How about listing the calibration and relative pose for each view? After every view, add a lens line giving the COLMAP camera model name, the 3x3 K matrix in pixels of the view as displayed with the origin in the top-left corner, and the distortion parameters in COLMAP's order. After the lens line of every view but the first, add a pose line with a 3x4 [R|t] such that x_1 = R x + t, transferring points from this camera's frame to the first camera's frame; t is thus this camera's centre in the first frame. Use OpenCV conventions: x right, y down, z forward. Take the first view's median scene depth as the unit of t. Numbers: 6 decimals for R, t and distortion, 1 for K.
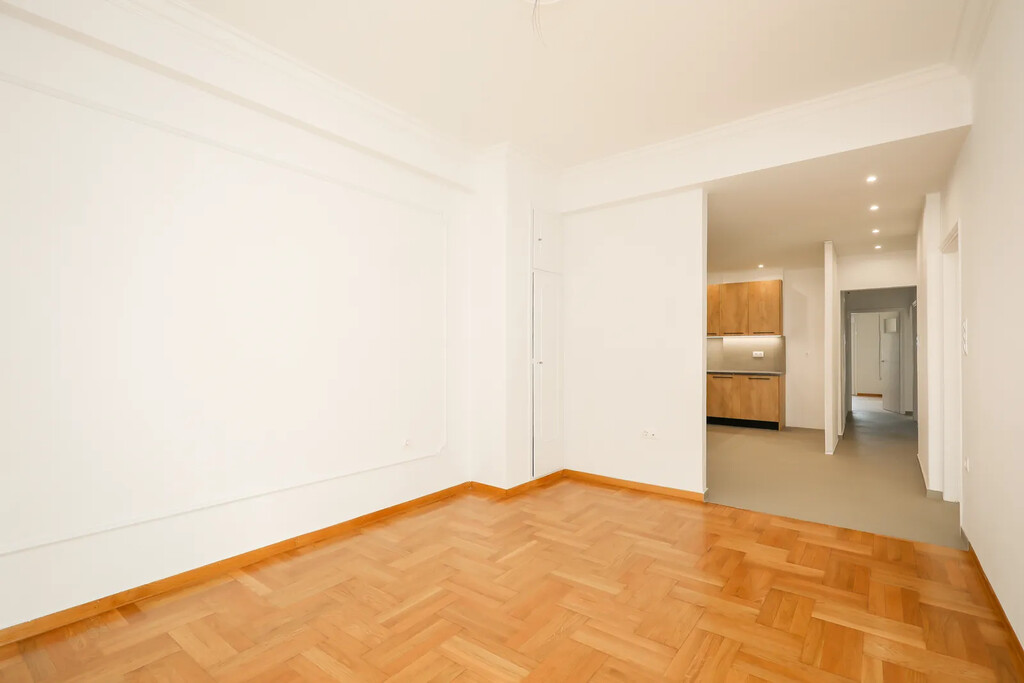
lens RADIAL K [[450.4, 0, 524.6], [0, 450.4, 349.0], [0, 0, 1]] dist [0.002327, -0.000223]
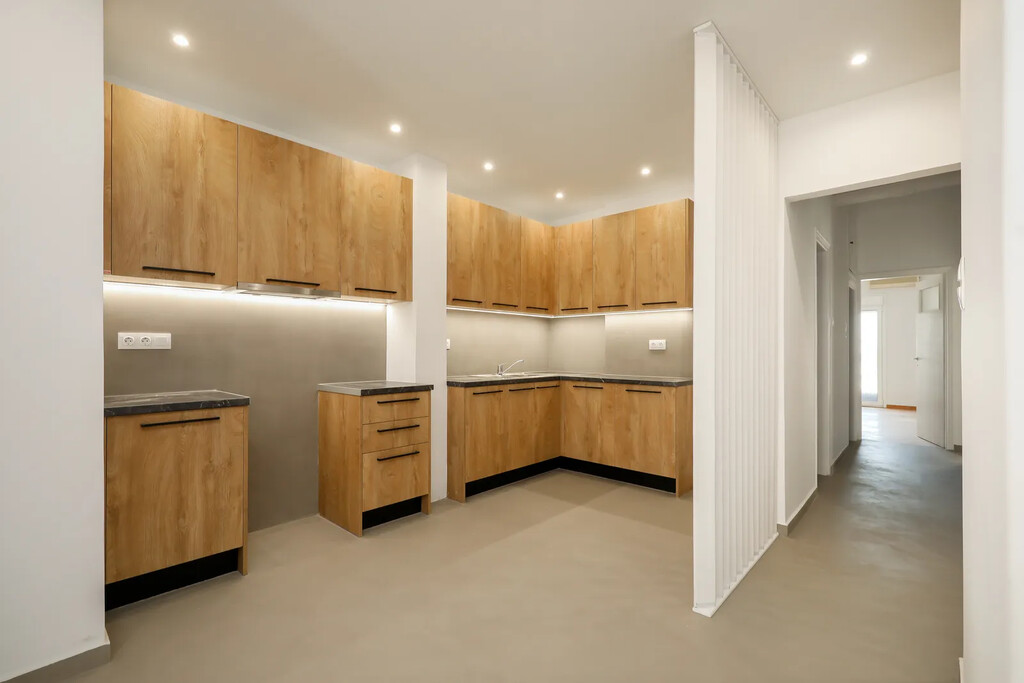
lens RADIAL K [[450.4, 0, 526.6], [0, 450.4, 347.4], [0, 0, 1]] dist [0.002327, -0.000223]
pose [[0.997141, 0.000647, -0.075562, 0.414016], [-0.000380, 0.999994, 0.003548, 0.013458], [0.075564, -0.003510, 0.997135, 0.462994]]
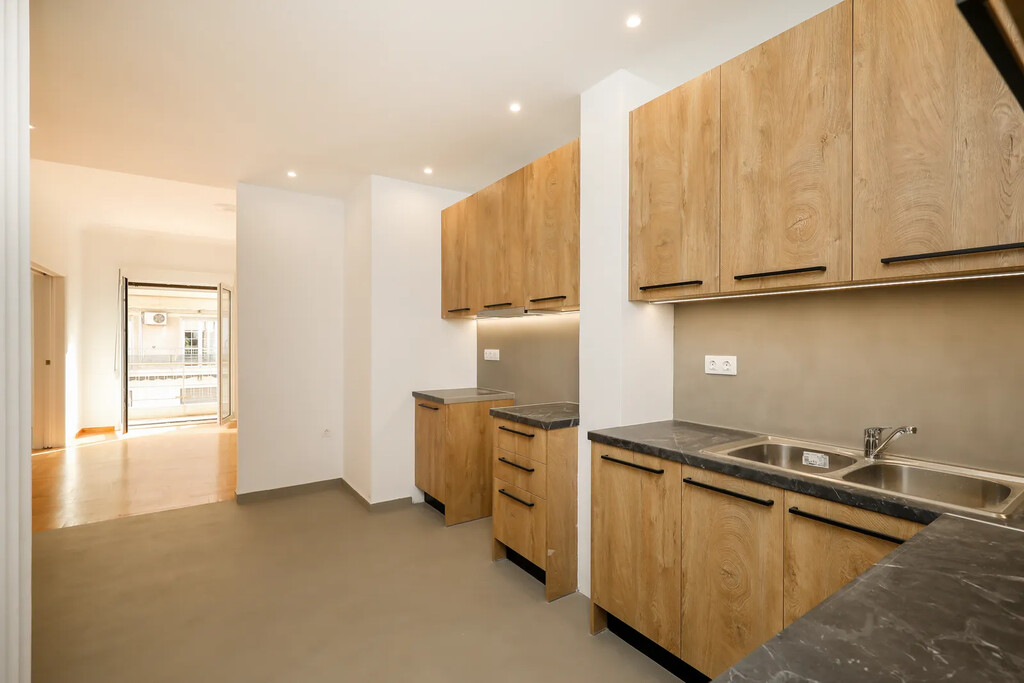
lens RADIAL K [[450.4, 0, 516.9], [0, 450.4, 347.8], [0, 0, 1]] dist [0.002327, -0.000223]
pose [[-0.282518, 0.007921, -0.959229, 0.589929], [0.002293, 0.999969, 0.007582, -0.002331], [0.959259, -0.000057, -0.282527, 0.948624]]
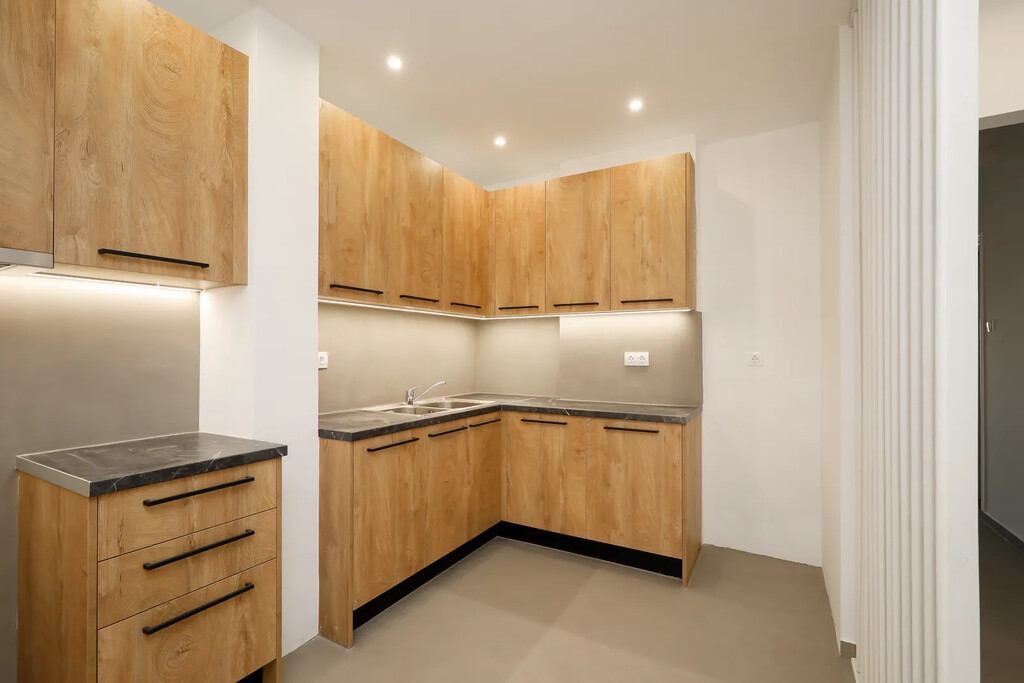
lens RADIAL K [[450.4, 0, 523.0], [0, 450.4, 348.5], [0, 0, 1]] dist [0.002327, -0.000223]
pose [[0.990373, -0.000001, 0.138424, 0.377916], [-0.000177, 0.999999, 0.001273, 0.002295], [-0.138424, -0.001285, 0.990372, 0.646432]]
